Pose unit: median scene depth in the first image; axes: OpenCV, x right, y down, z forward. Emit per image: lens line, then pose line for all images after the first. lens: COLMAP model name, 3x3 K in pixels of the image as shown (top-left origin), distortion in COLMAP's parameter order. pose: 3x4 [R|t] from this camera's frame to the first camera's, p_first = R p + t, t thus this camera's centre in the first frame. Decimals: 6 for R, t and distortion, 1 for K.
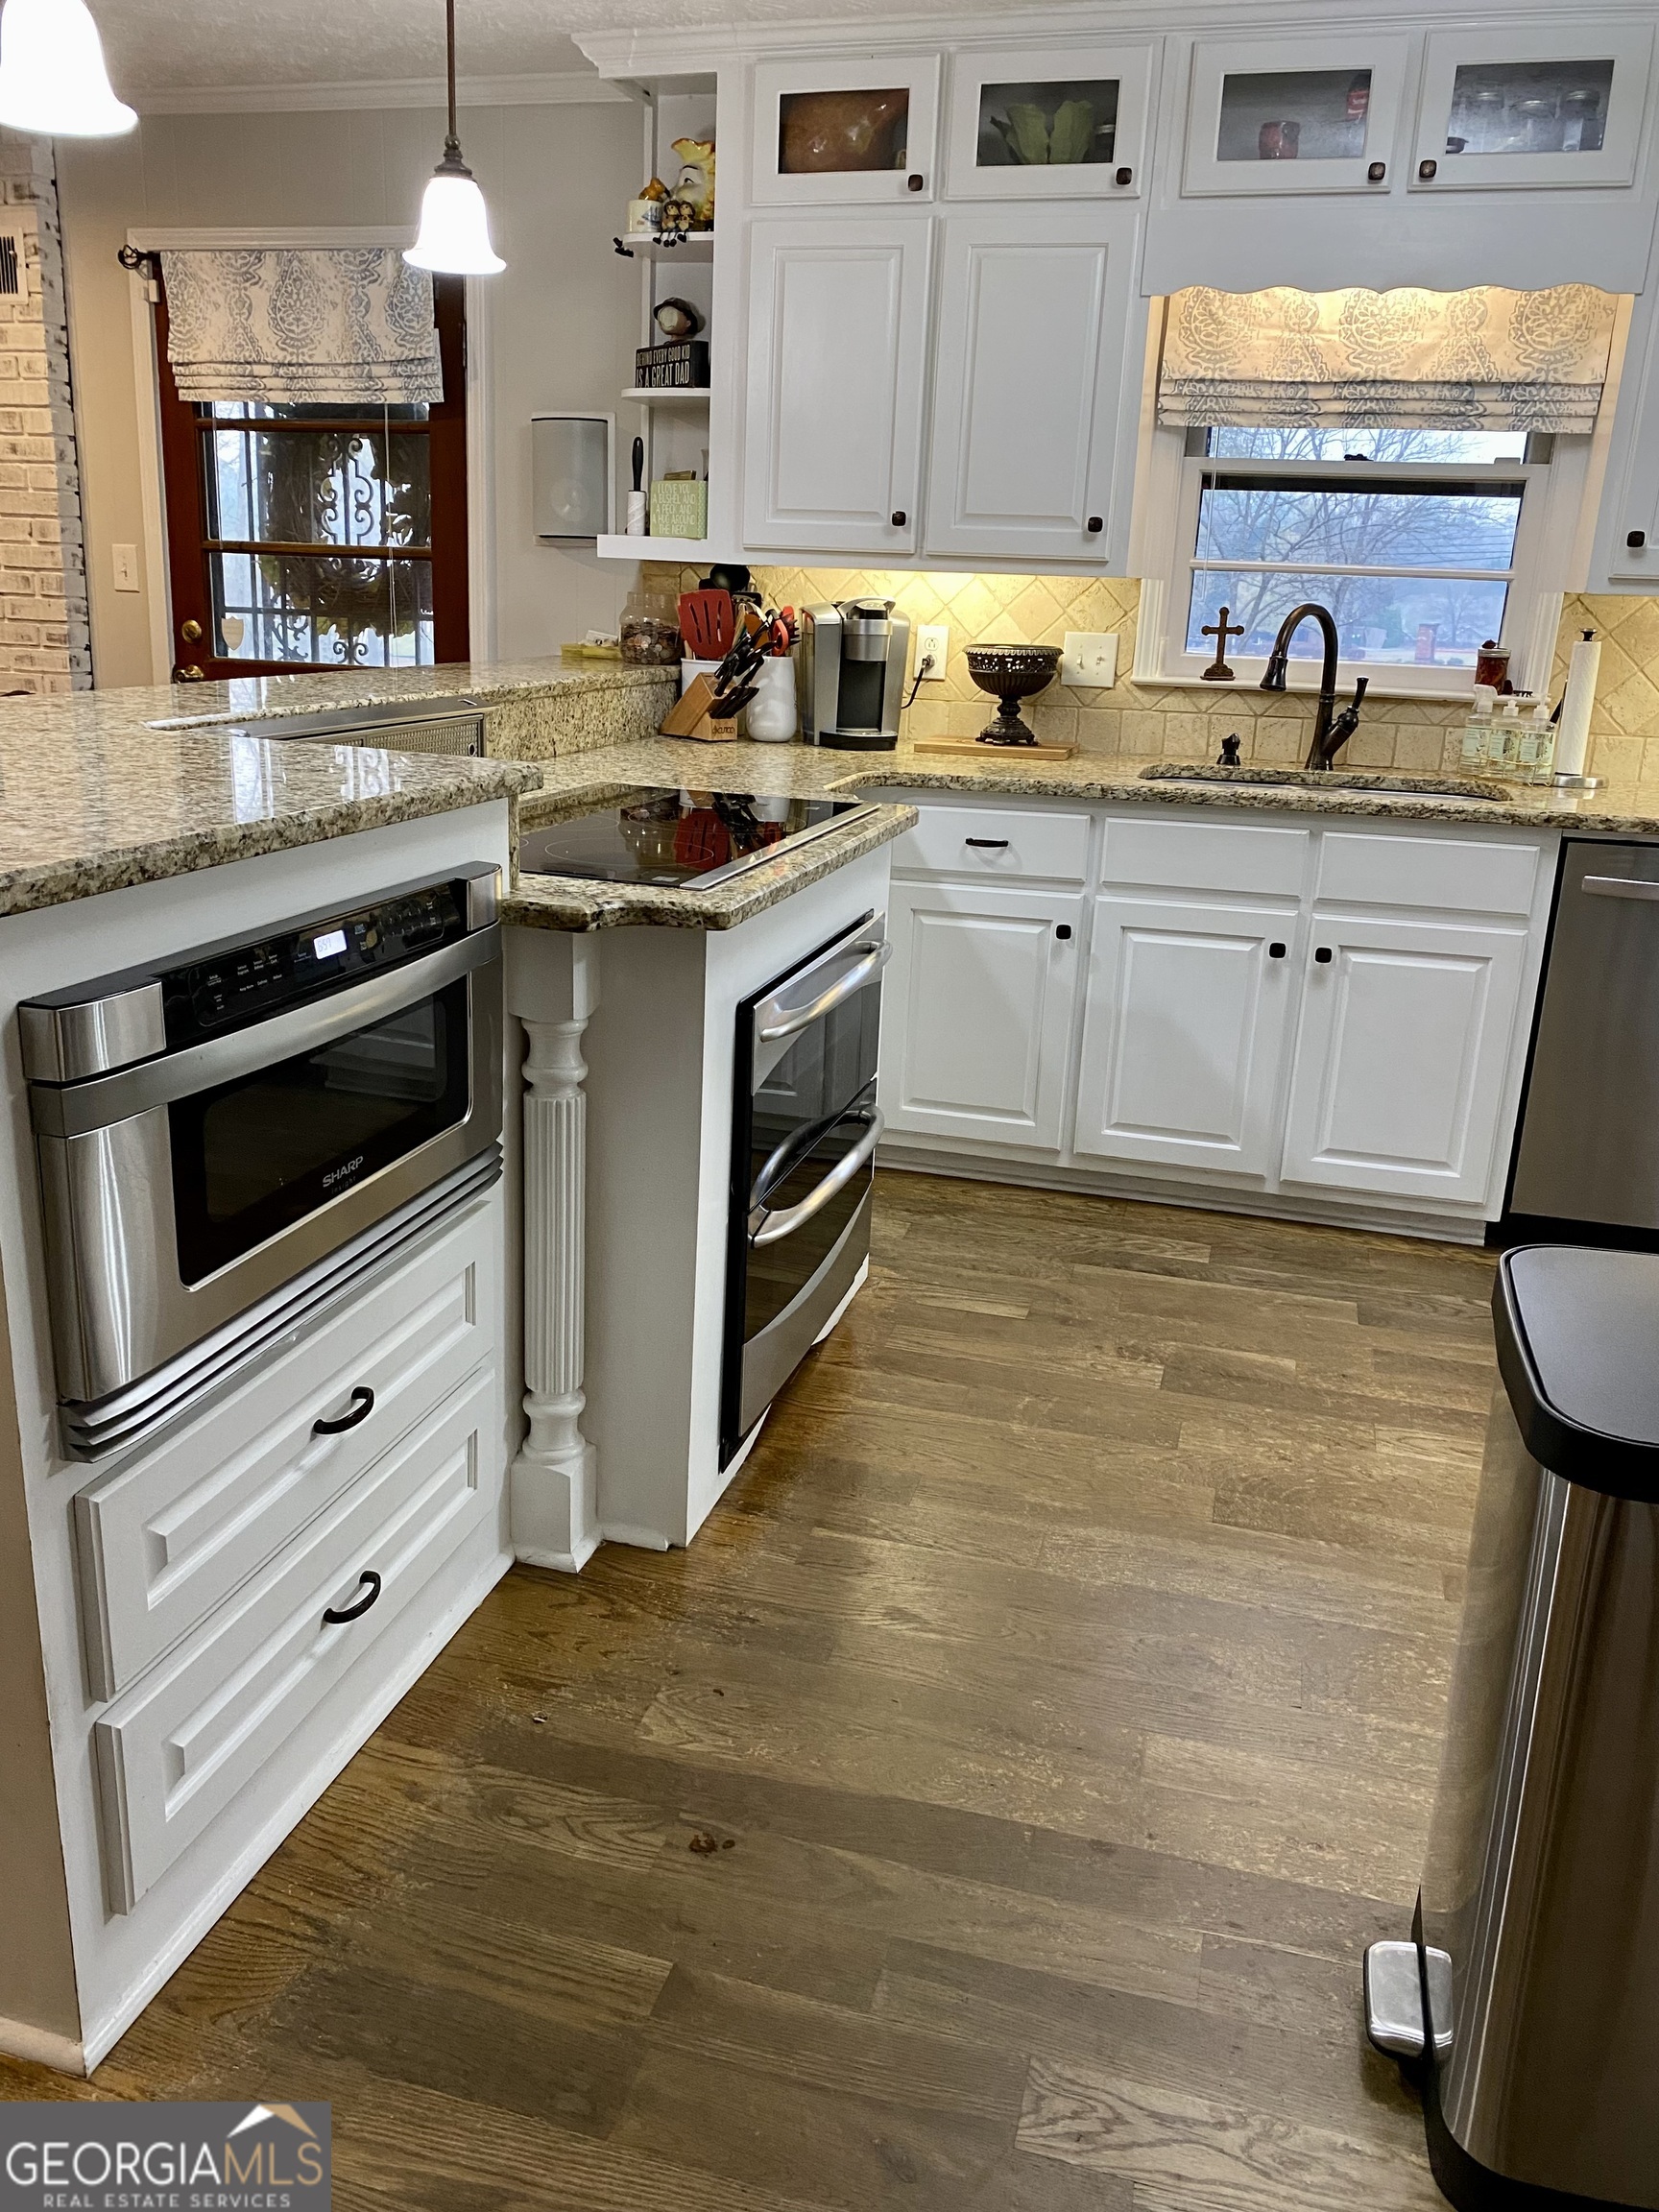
lens RADIAL K [[1734.4, 0, 787.3], [0, 1734.4, 1076.4], [0, 0, 1]] dist [0.006136, -0.006299]
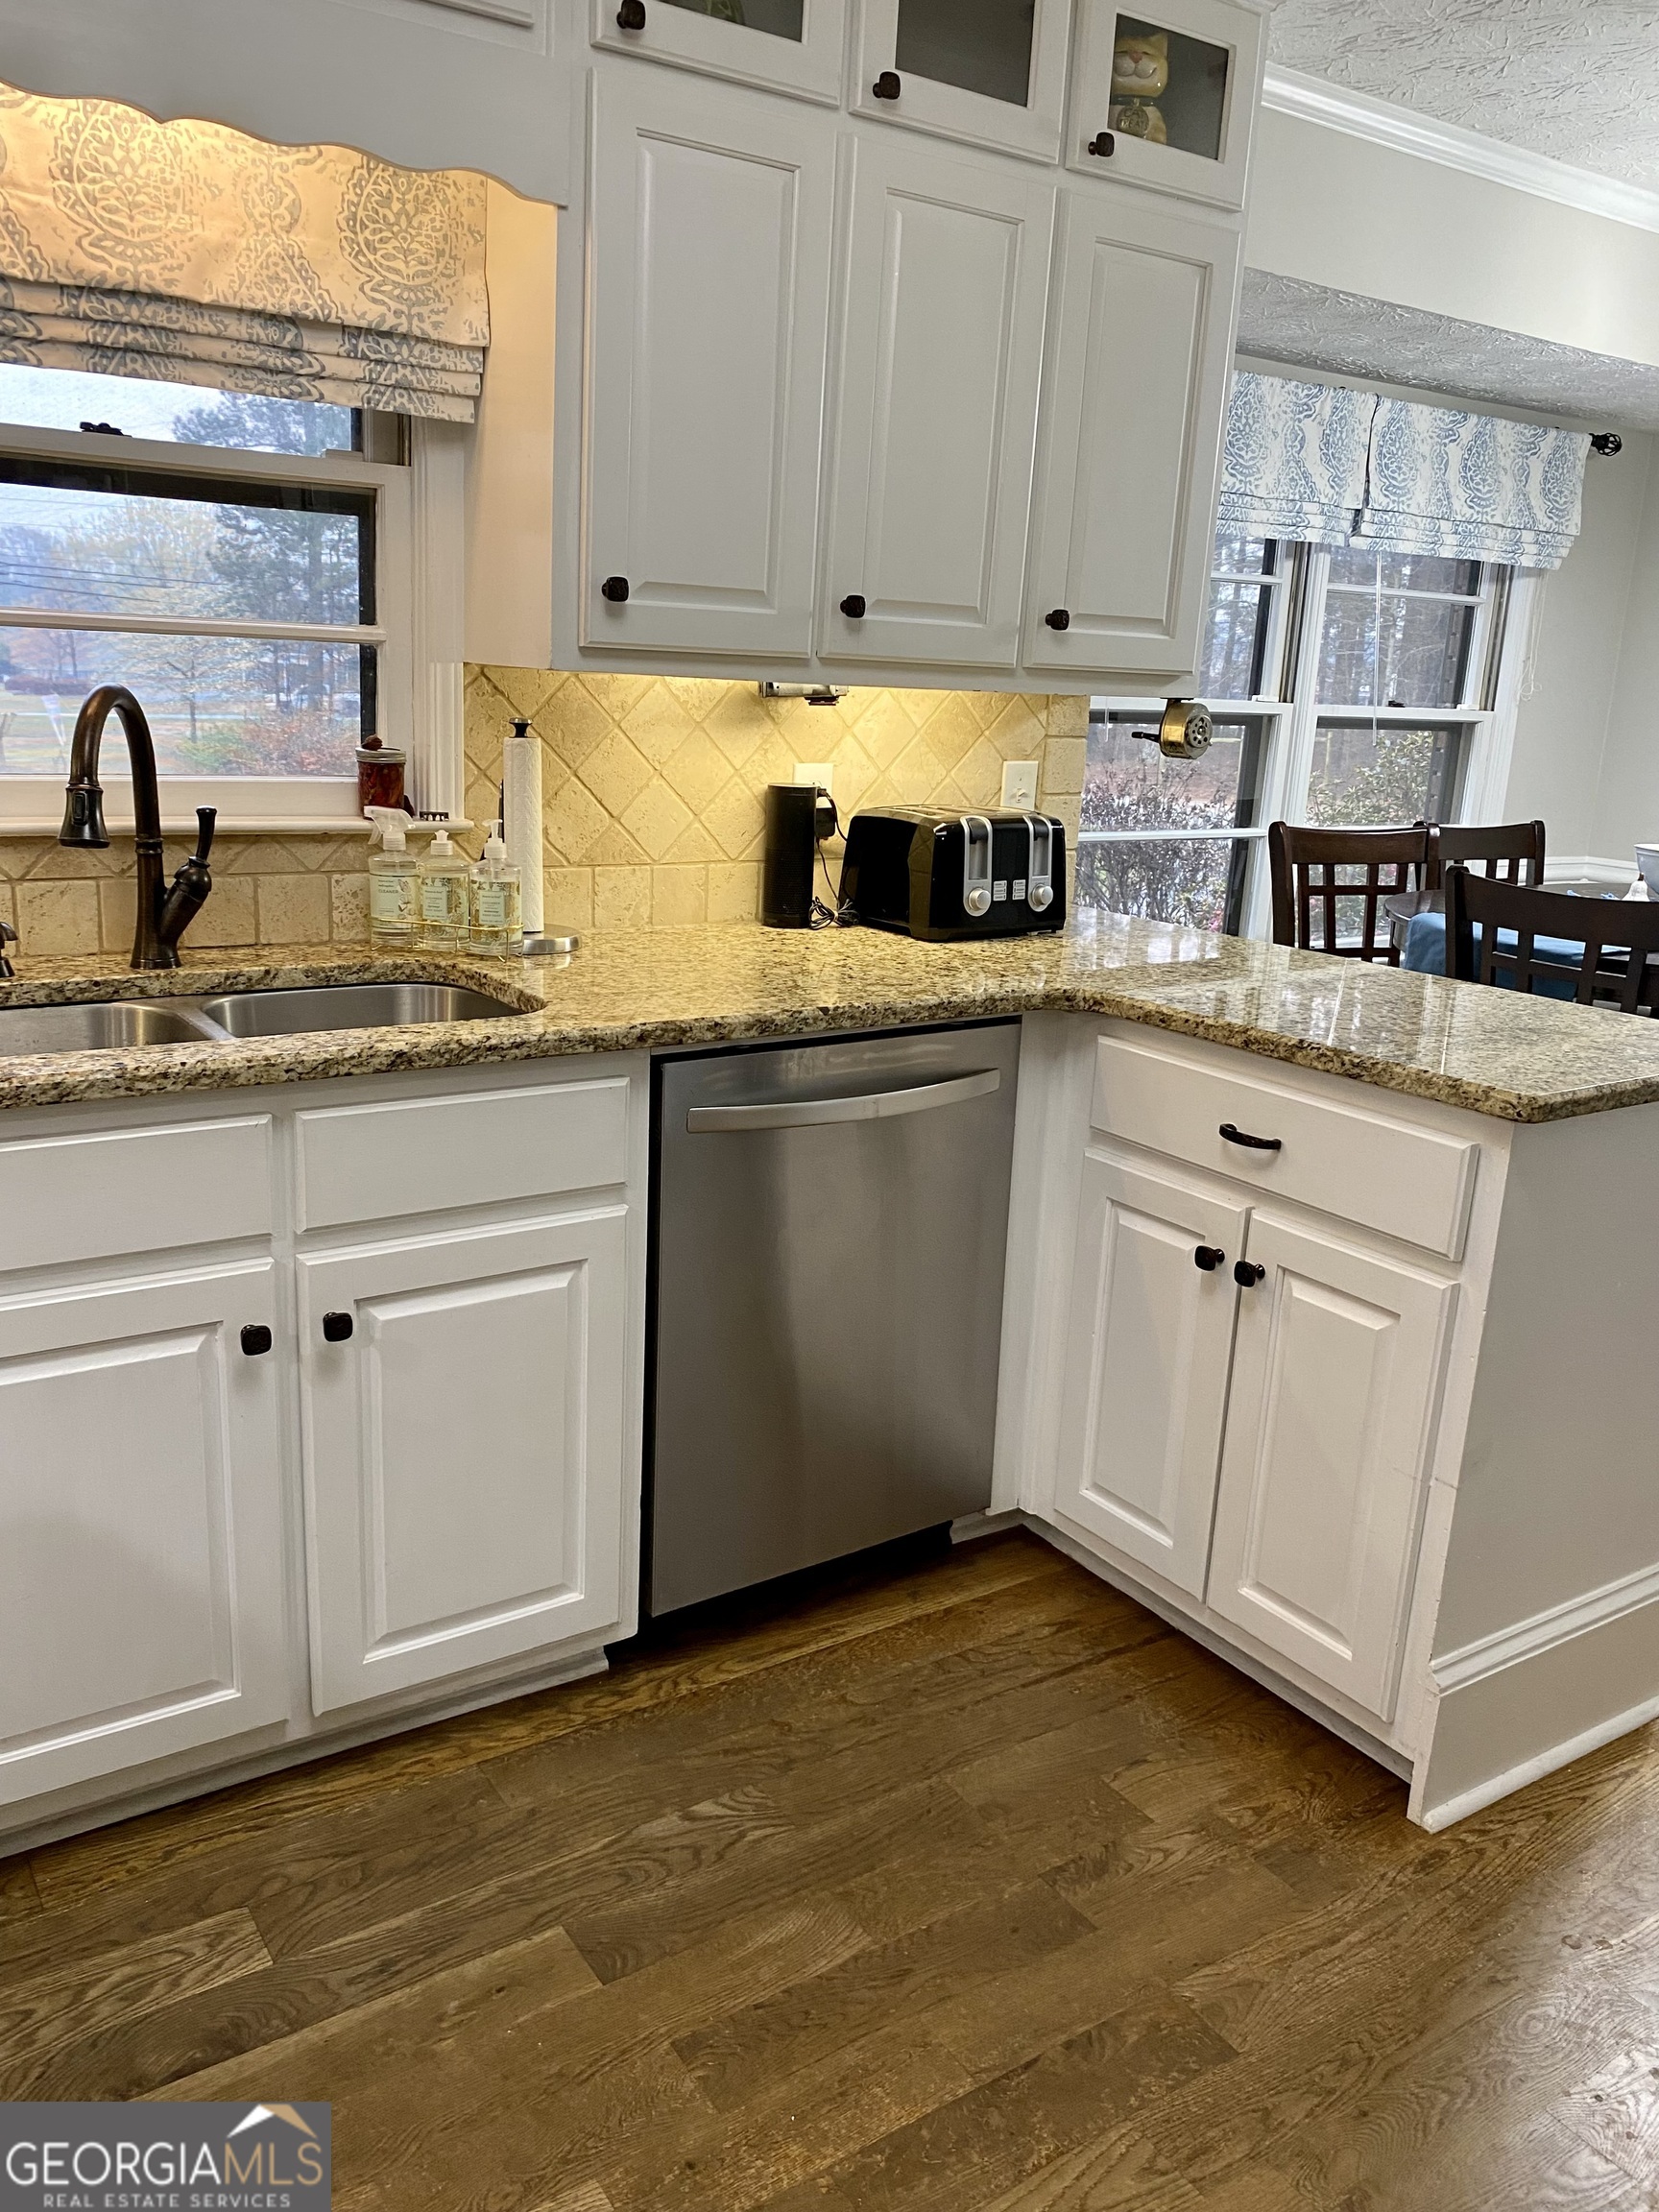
lens RADIAL K [[1705.7, 0, 806.3], [0, 1705.7, 1093.8], [0, 0, 1]] dist [0.017071, -0.013976]
pose [[0.644352, -0.191131, 0.740459, 0.015008], [0.191054, 0.977793, 0.086136, -0.150774], [-0.740478, 0.085966, 0.666560, 0.486475]]
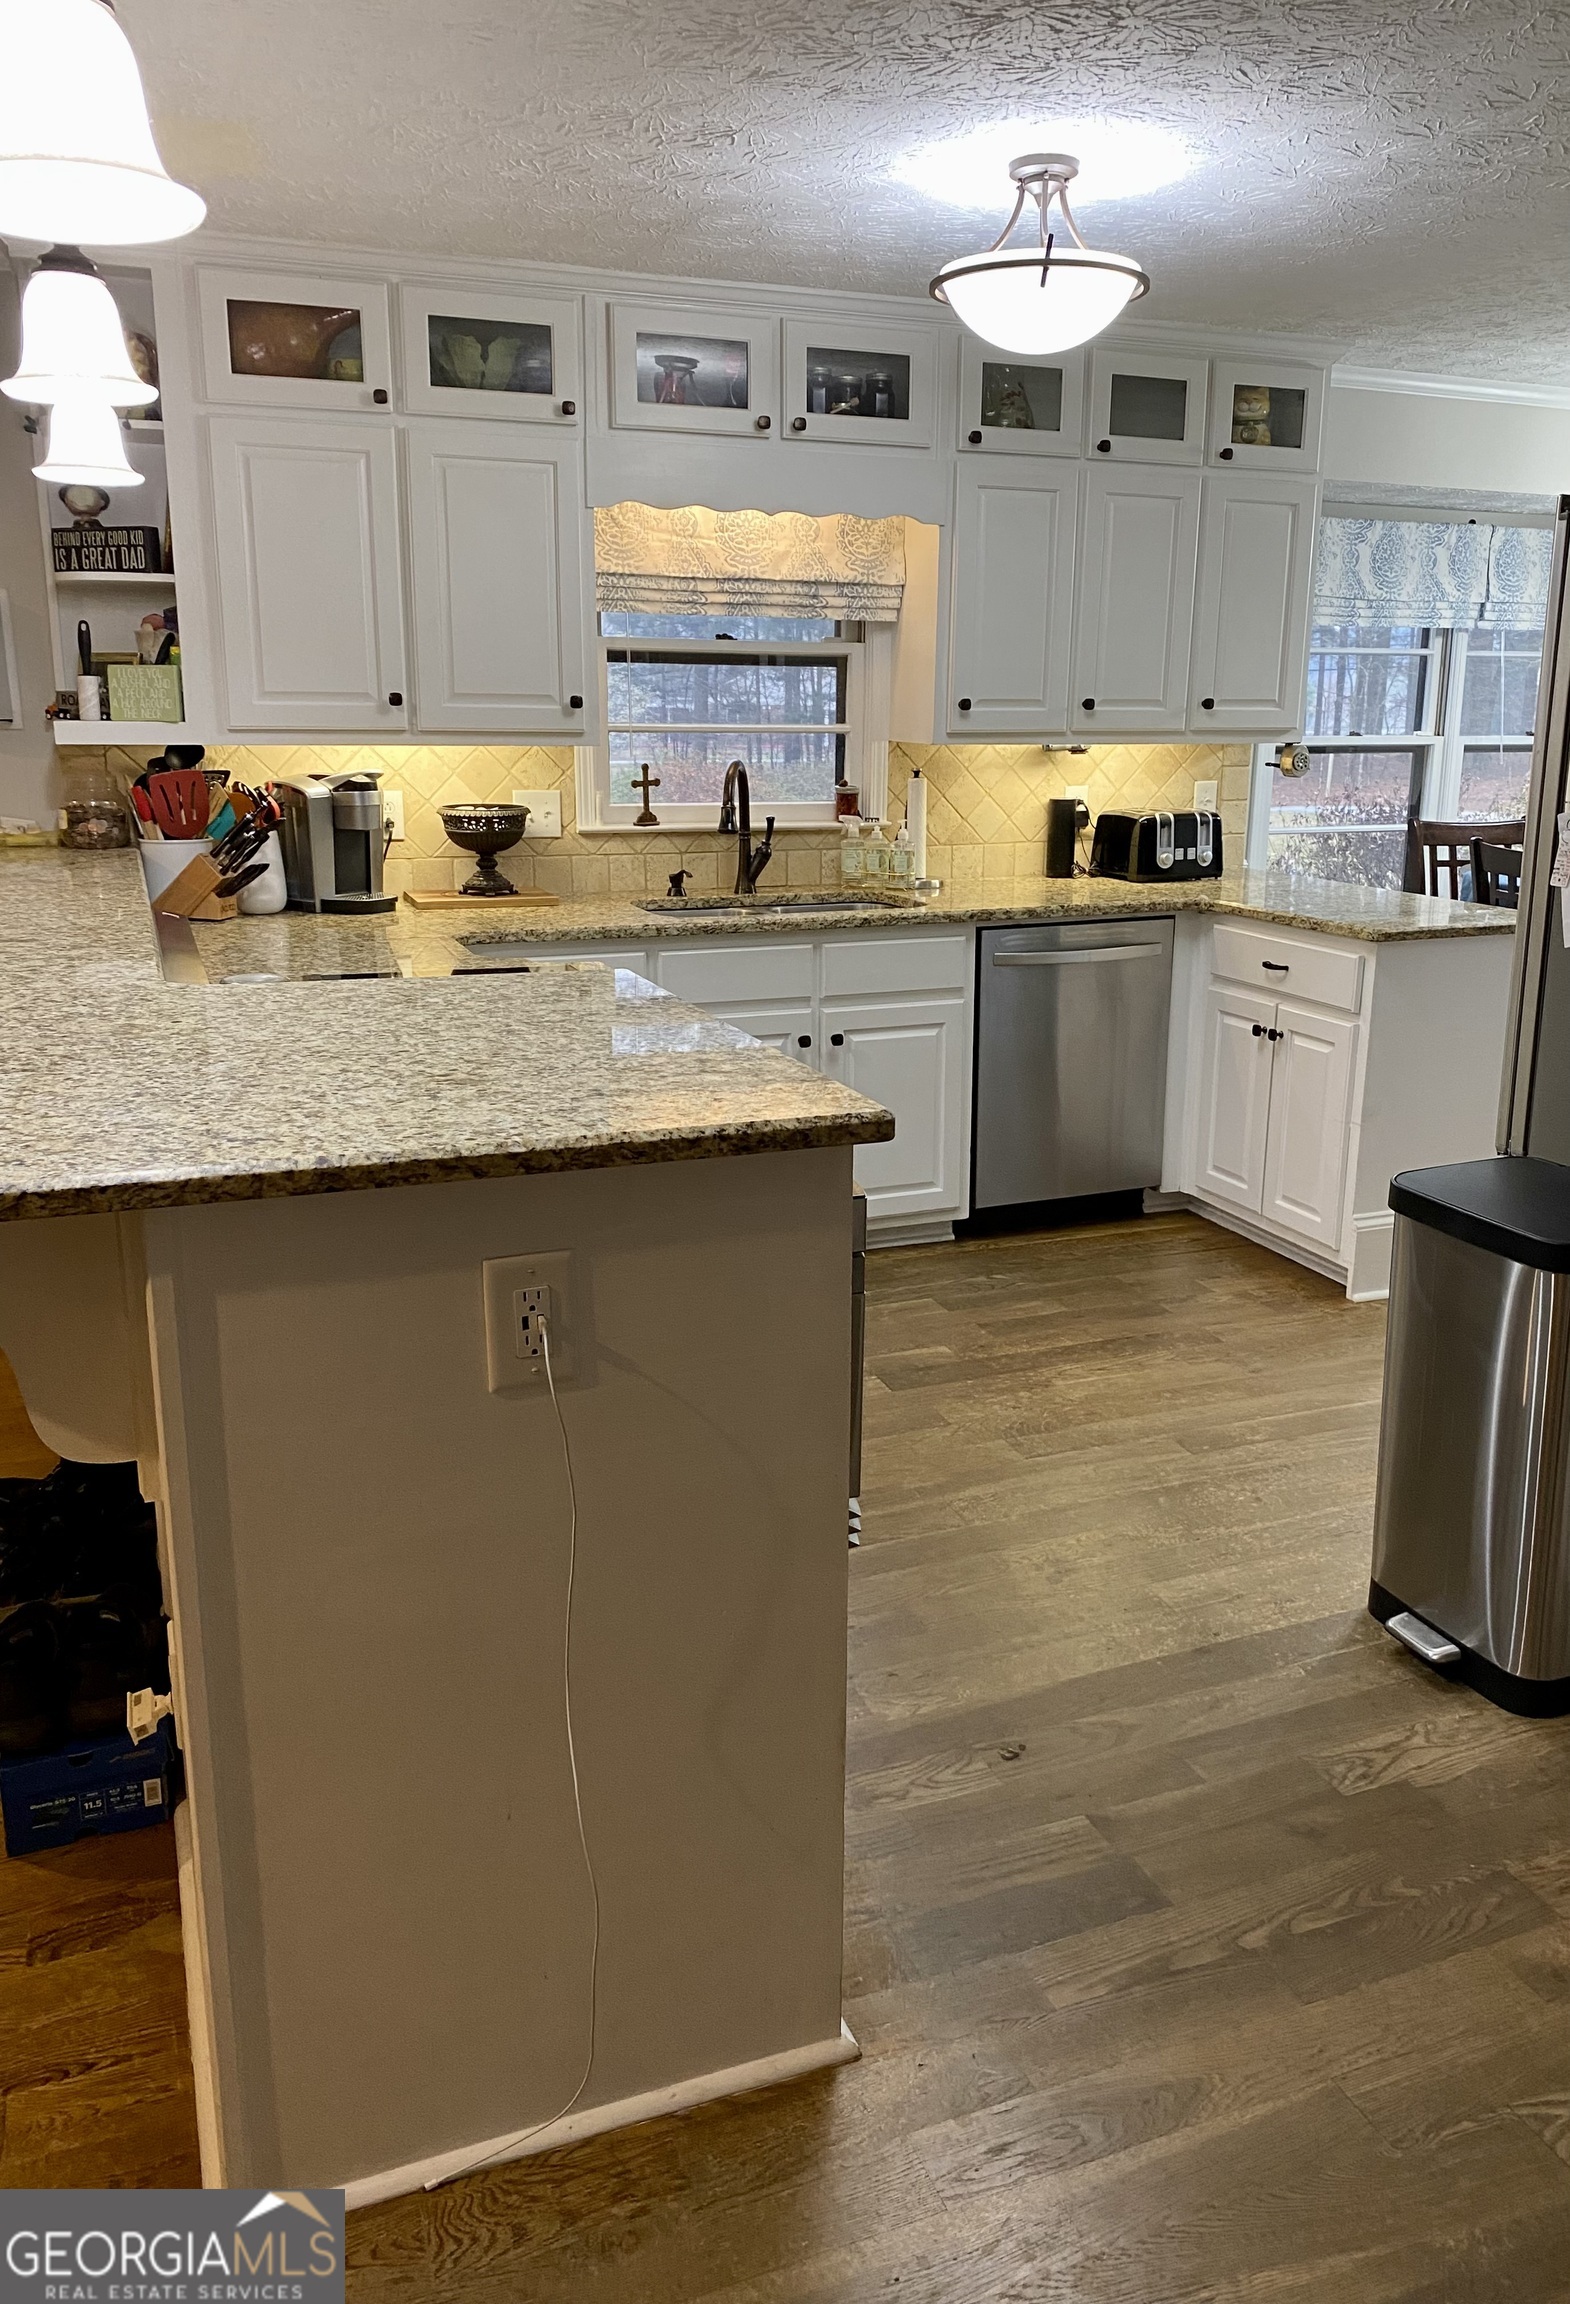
lens RADIAL K [[1776.3, 0, 832.2], [0, 1776.3, 1147.7], [0, 0, 1]] dist [0.095198, -0.266850]
pose [[0.779793, -0.183993, 0.598389, -0.453020], [0.192583, 0.979988, 0.050363, -0.054971], [-0.595681, 0.075967, 0.799621, -0.026280]]
